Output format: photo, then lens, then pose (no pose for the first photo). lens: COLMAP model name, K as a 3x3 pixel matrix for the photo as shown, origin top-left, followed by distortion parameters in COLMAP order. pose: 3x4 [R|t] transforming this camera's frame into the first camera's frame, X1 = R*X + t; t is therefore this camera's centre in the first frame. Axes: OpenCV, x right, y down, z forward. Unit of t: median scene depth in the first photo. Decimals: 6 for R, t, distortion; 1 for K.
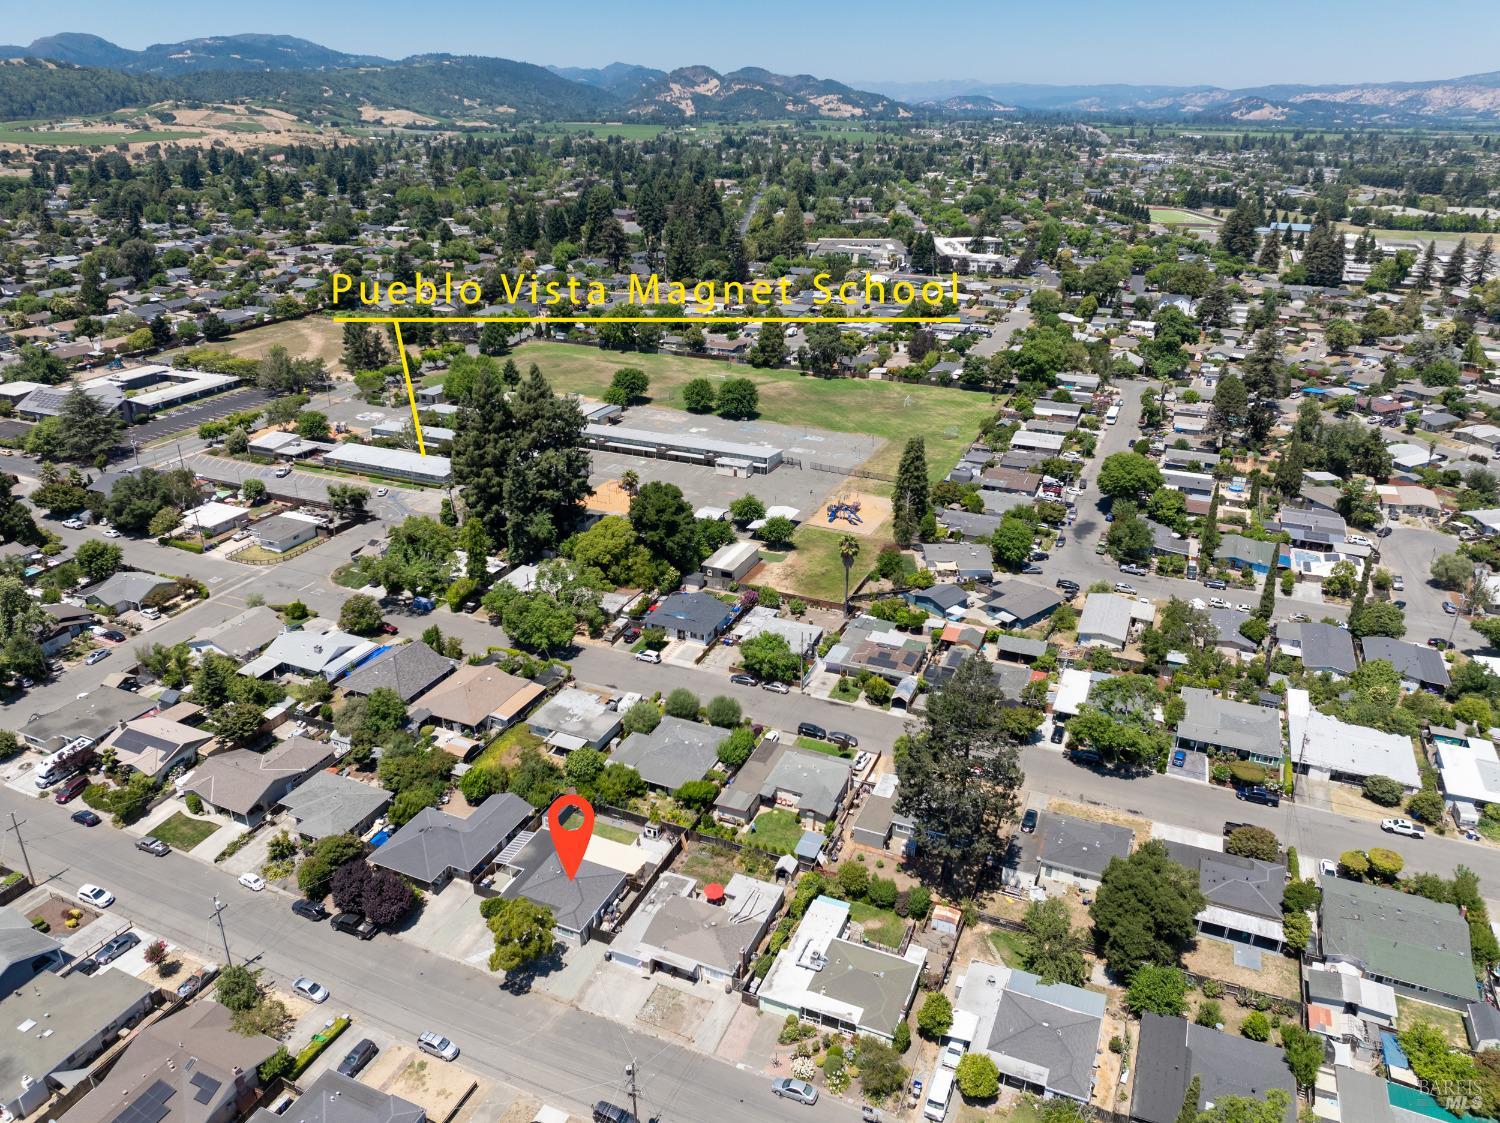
lens RADIAL K [[1060.4, 0, 752.8], [0, 1060.4, 563.3], [0, 0, 1]] dist [-0.026689, 0.017036]
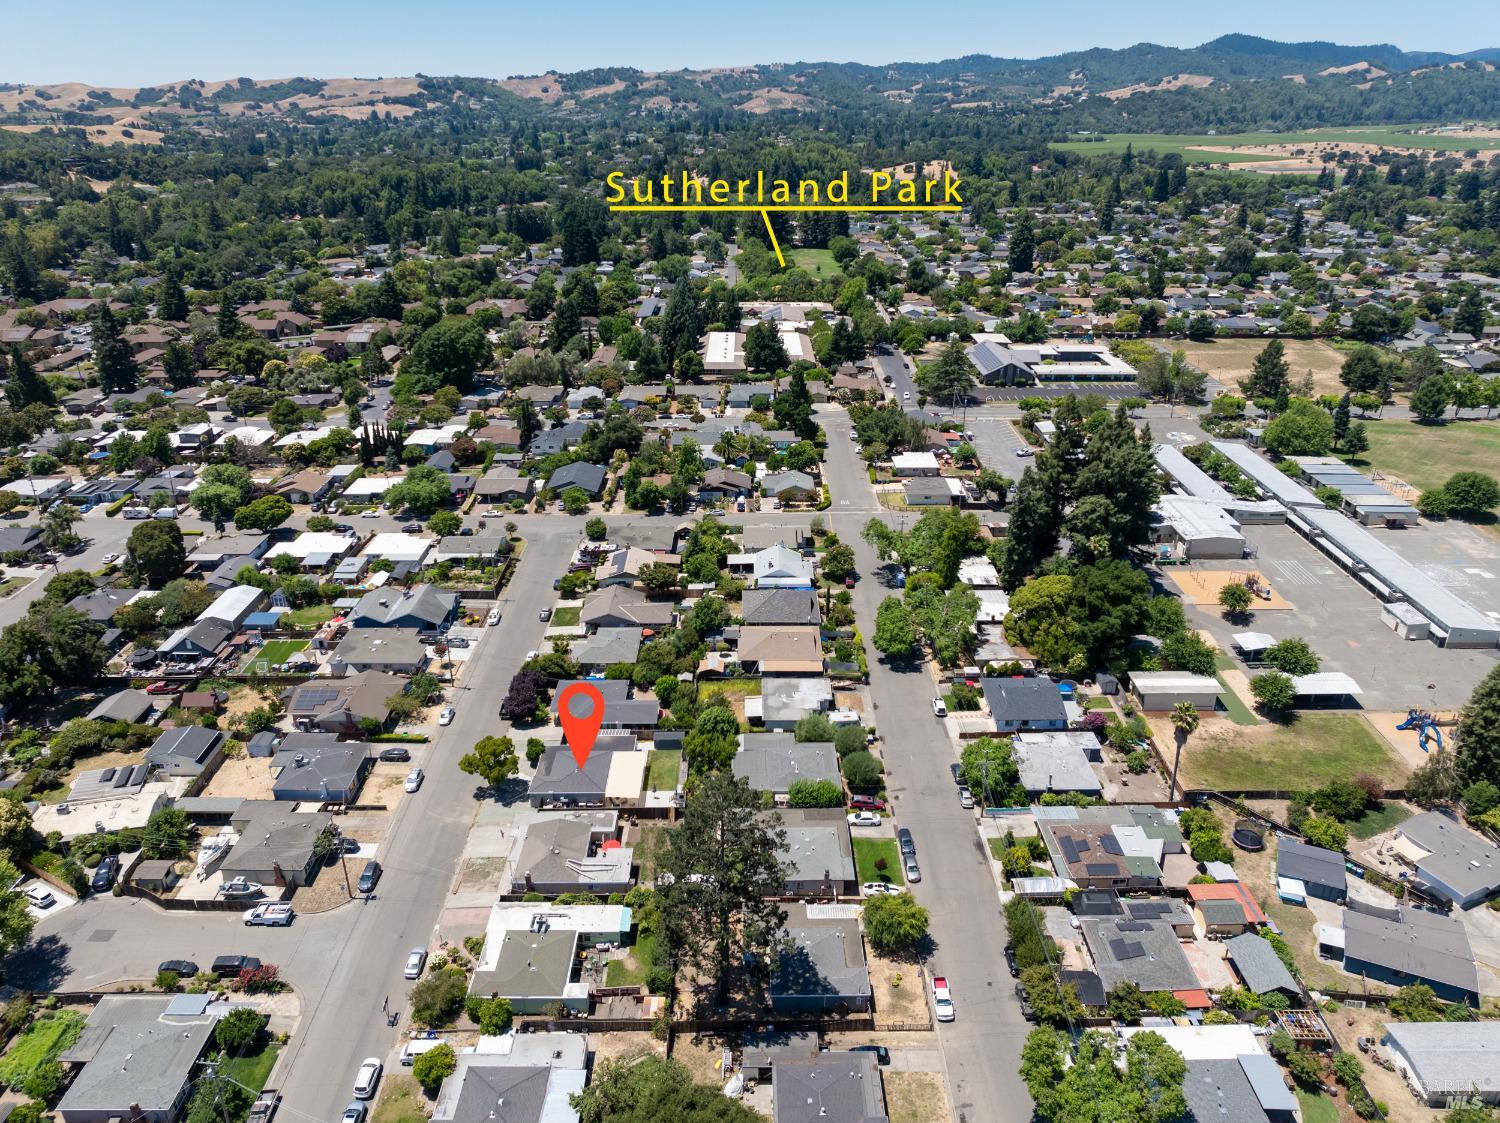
lens RADIAL K [[1060.4, 0, 752.8], [0, 1060.4, 563.3], [0, 0, 1]] dist [-0.026689, 0.017036]
pose [[0.403213, 0.368795, -0.837502, 0.538923], [-0.369231, 0.902958, 0.219853, -0.162179], [0.837310, 0.220584, 0.500255, 0.328200]]
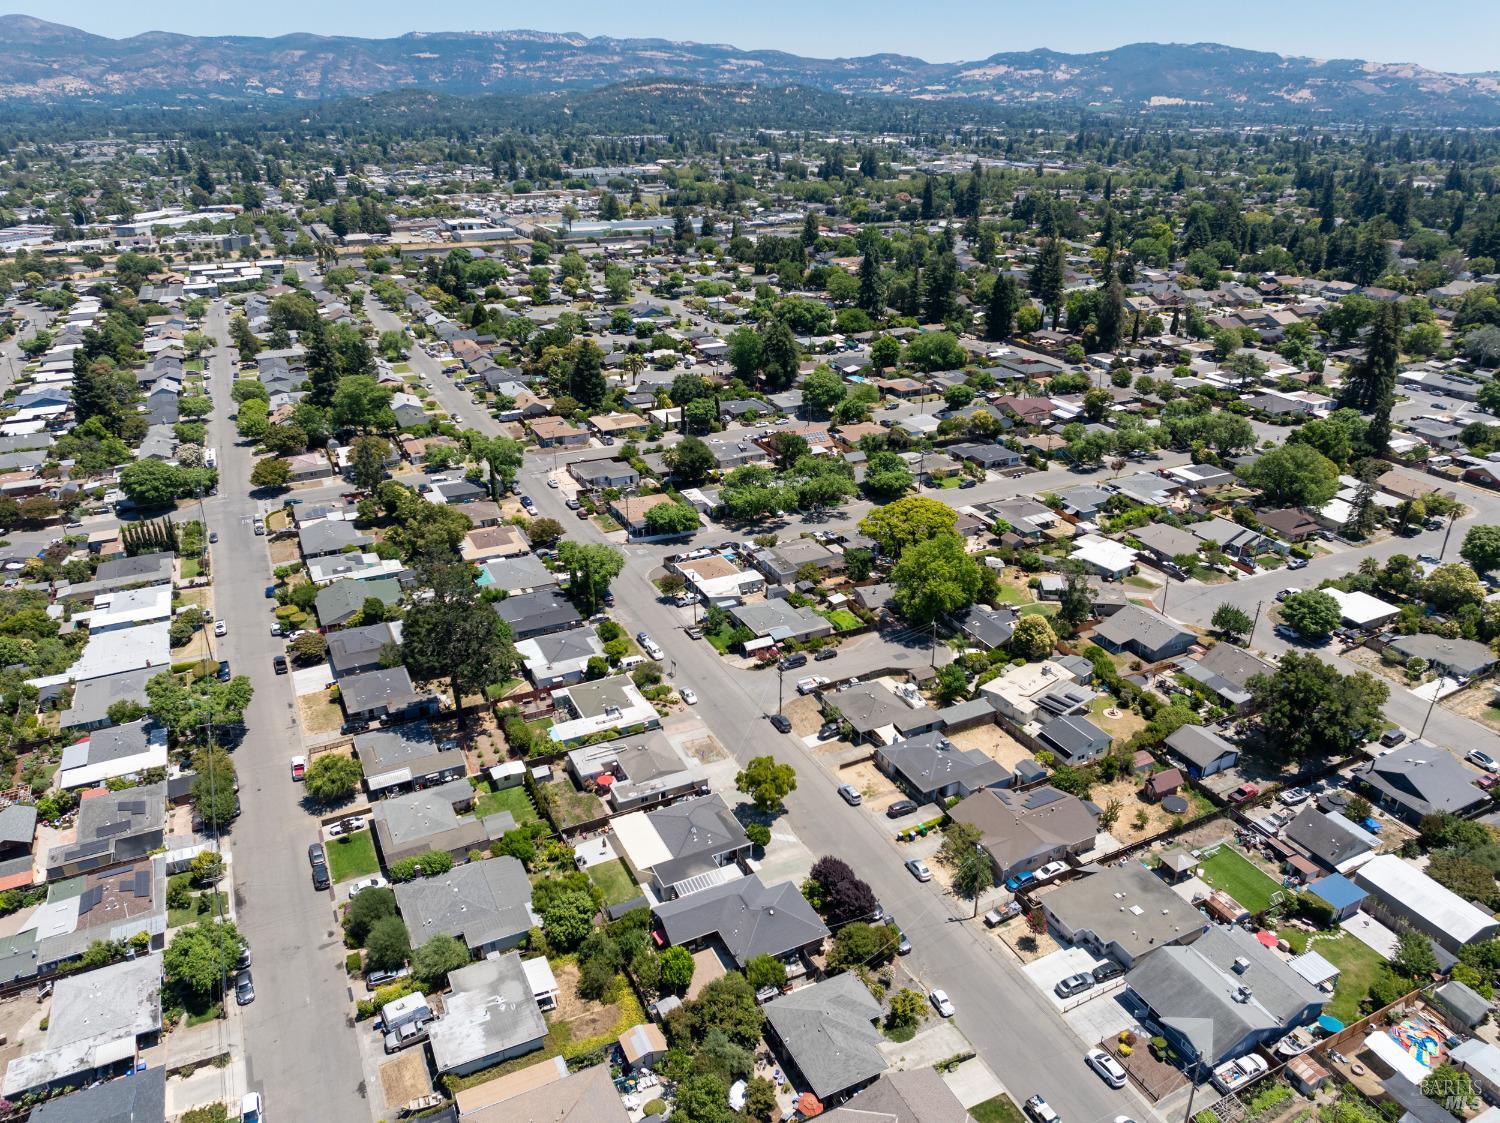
lens RADIAL K [[1060.4, 0, 752.8], [0, 1060.4, 563.3], [0, 0, 1]] dist [-0.026689, 0.017036]
pose [[-0.763880, -0.270399, 0.585980, -0.519926], [0.259746, 0.702382, 0.662715, -0.398603], [-0.590779, 0.658441, -0.466300, 0.839215]]
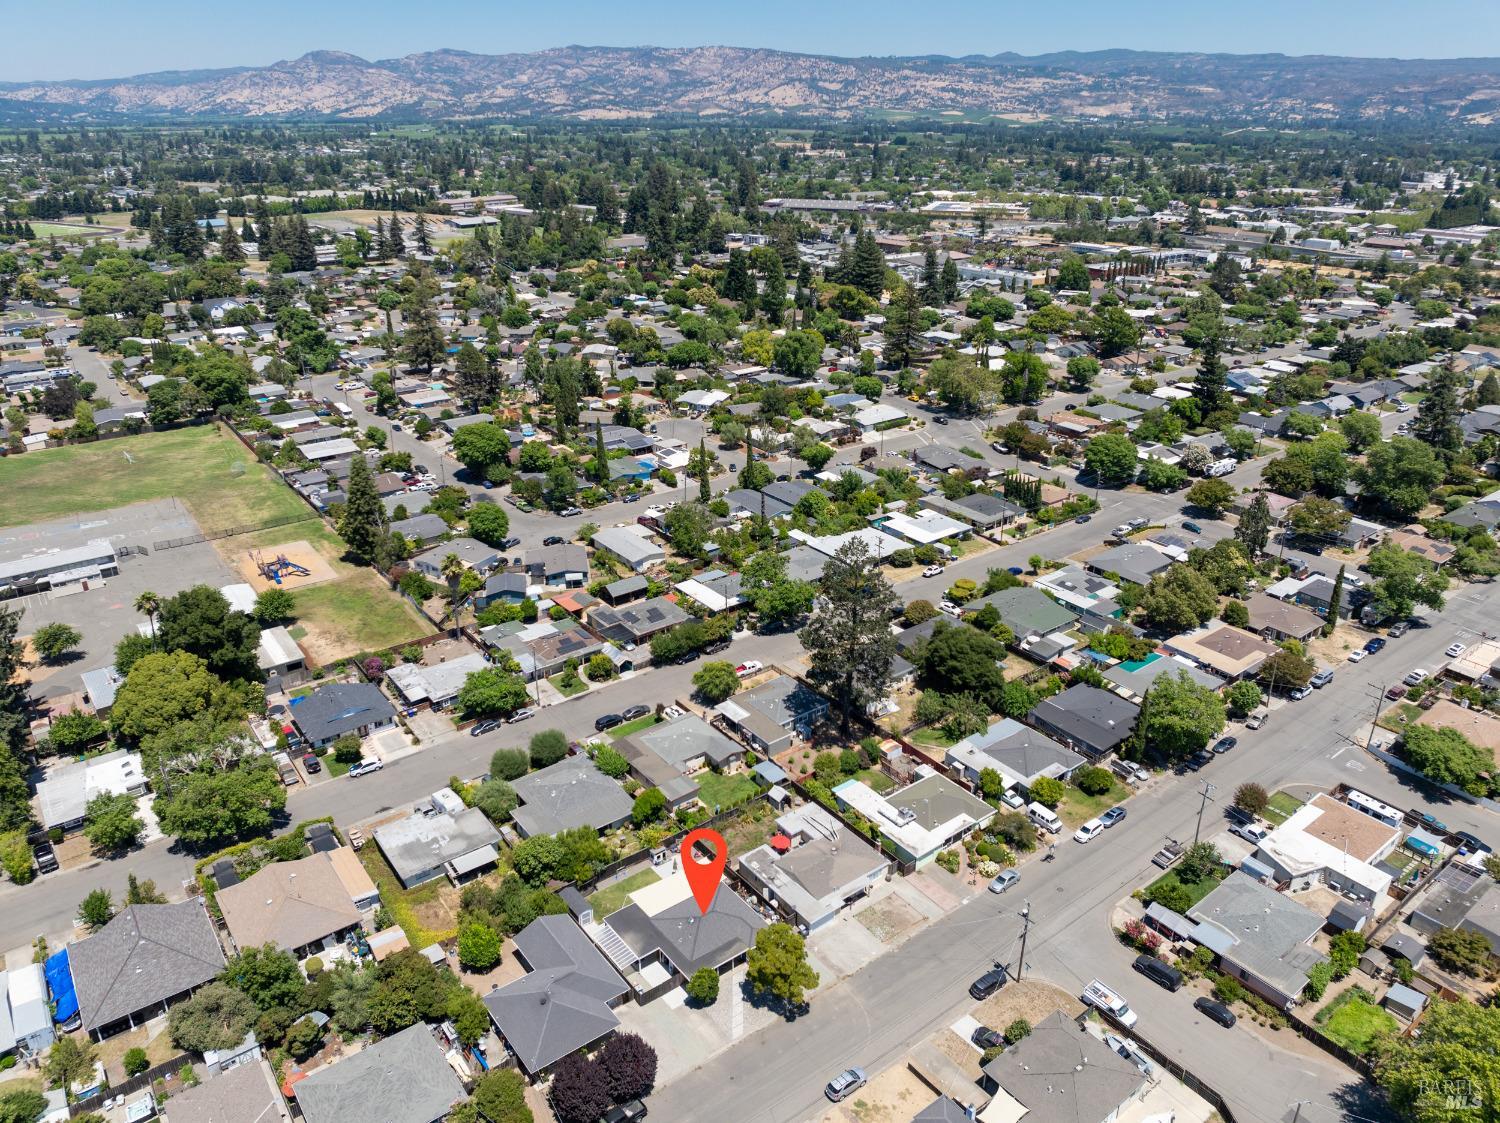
lens RADIAL K [[1060.4, 0, 752.8], [0, 1060.4, 563.3], [0, 0, 1]] dist [-0.026689, 0.017036]
pose [[0.486077, -0.354305, 0.798873, -0.512631], [0.353242, 0.915781, 0.191223, -0.100530], [-0.799343, 0.189246, 0.570295, 0.237911]]
